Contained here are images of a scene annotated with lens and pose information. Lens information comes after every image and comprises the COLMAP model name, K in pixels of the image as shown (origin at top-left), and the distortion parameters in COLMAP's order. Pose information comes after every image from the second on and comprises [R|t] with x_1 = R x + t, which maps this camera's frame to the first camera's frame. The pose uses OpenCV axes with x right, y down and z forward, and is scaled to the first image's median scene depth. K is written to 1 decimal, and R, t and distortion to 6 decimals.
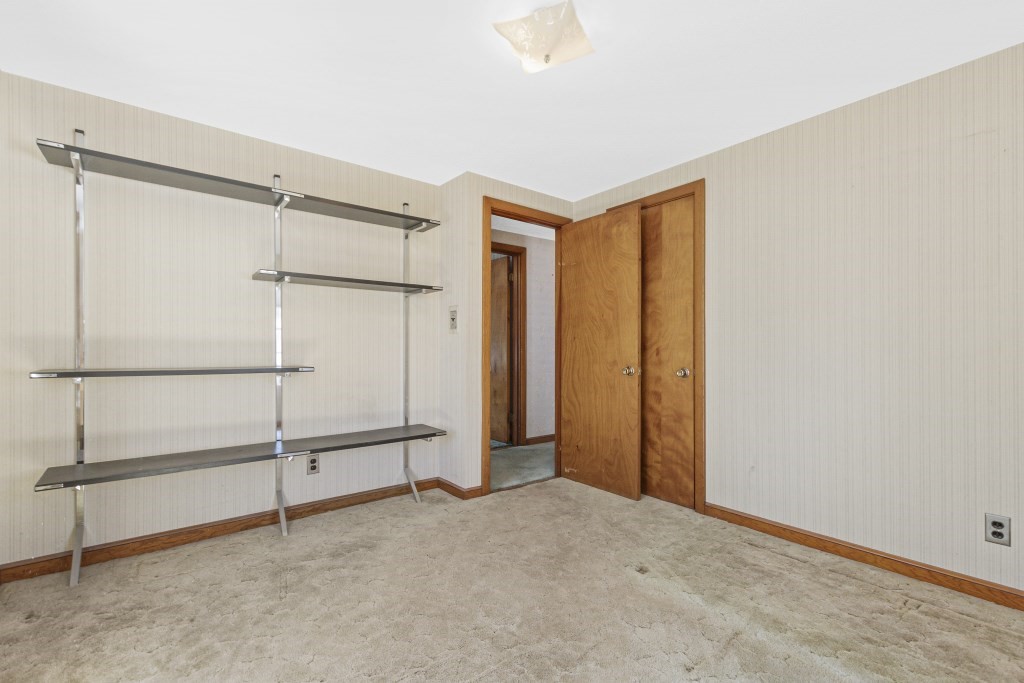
lens RADIAL K [[448.5, 0, 518.3], [0, 448.5, 349.5], [0, 0, 1]] dist [0.010941, -0.002149]
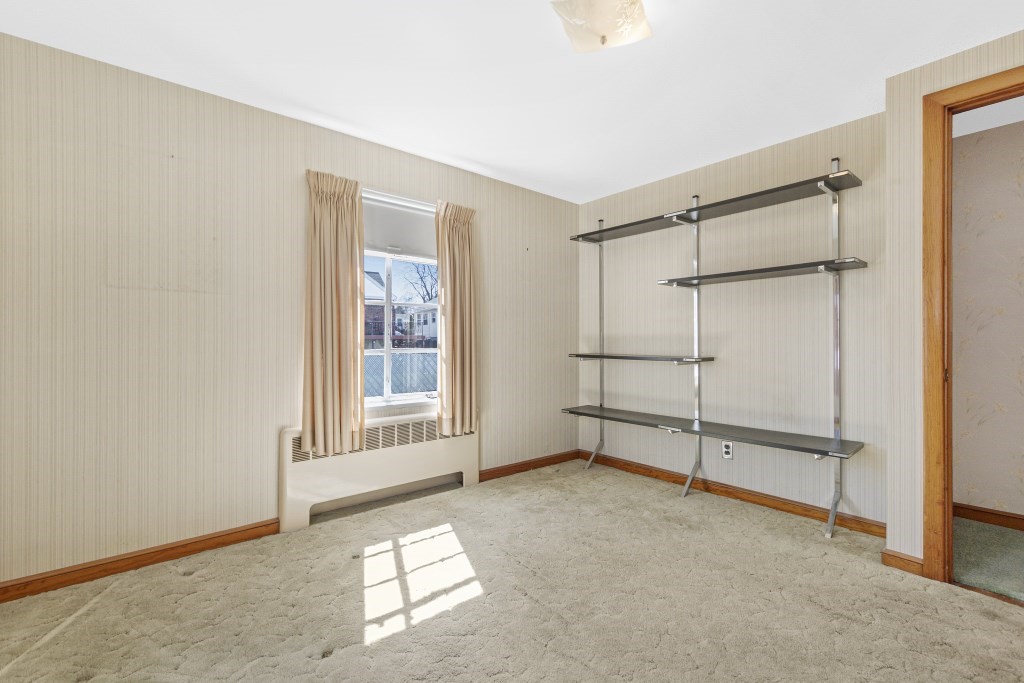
lens RADIAL K [[448.5, 0, 519.3], [0, 448.5, 344.5], [0, 0, 1]] dist [0.010941, -0.002149]
pose [[0.028582, 0.002559, -0.999588, 0.638233], [-0.002782, 0.999993, 0.002481, 0.002964], [0.999588, 0.002710, 0.028589, 0.500718]]
